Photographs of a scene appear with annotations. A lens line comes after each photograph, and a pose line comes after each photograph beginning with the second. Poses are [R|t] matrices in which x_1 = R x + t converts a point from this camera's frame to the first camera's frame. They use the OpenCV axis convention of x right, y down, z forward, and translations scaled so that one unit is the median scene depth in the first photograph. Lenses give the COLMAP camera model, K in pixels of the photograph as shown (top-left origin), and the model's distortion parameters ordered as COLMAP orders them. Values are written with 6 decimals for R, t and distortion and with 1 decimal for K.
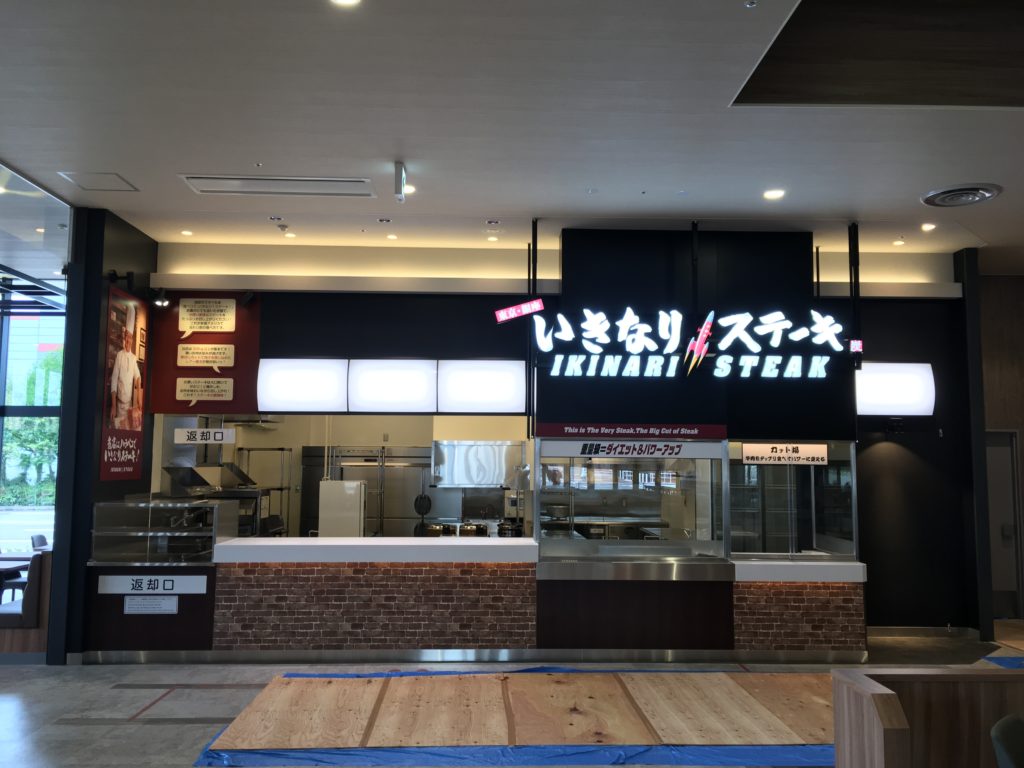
lens RADIAL K [[880.5, 0, 514.2], [0, 880.5, 384.3], [0, 0, 1]] dist [0.066433, -0.001496]
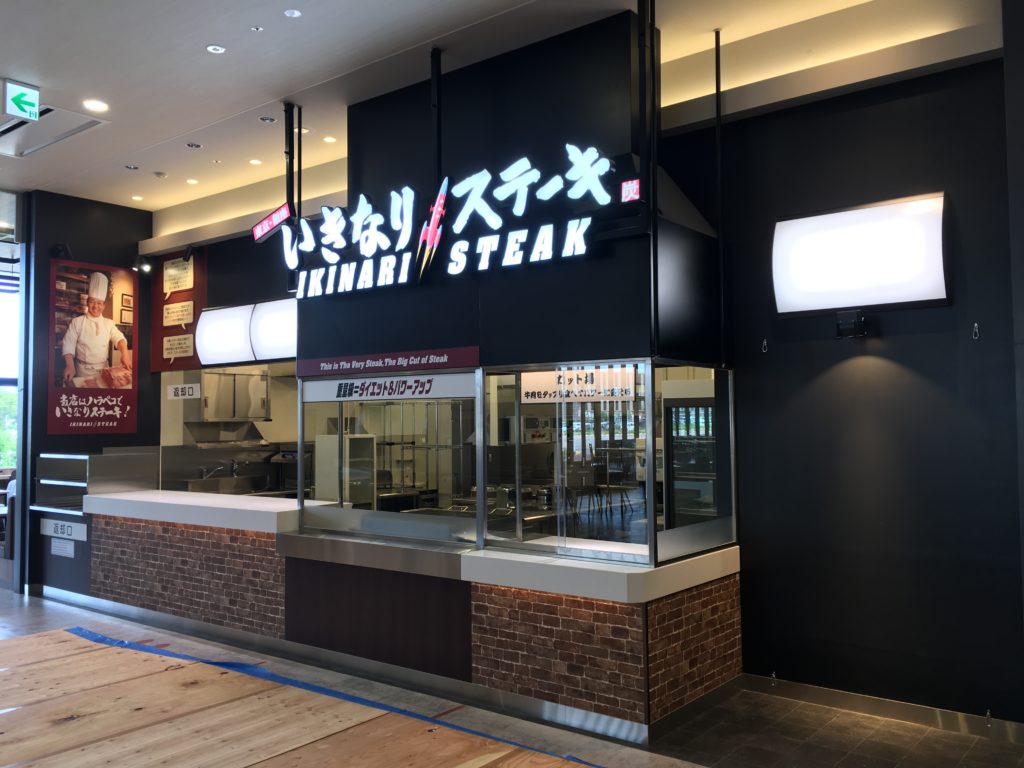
lens RADIAL K [[880.5, 0, 508.8], [0, 880.5, 381.4], [0, 0, 1]] dist [0.066433, -0.001496]
pose [[0.757071, -0.043995, -0.651850, 0.690293], [0.072132, 0.997259, 0.016468, 0.063626], [0.649339, -0.059487, 0.758169, 0.514954]]
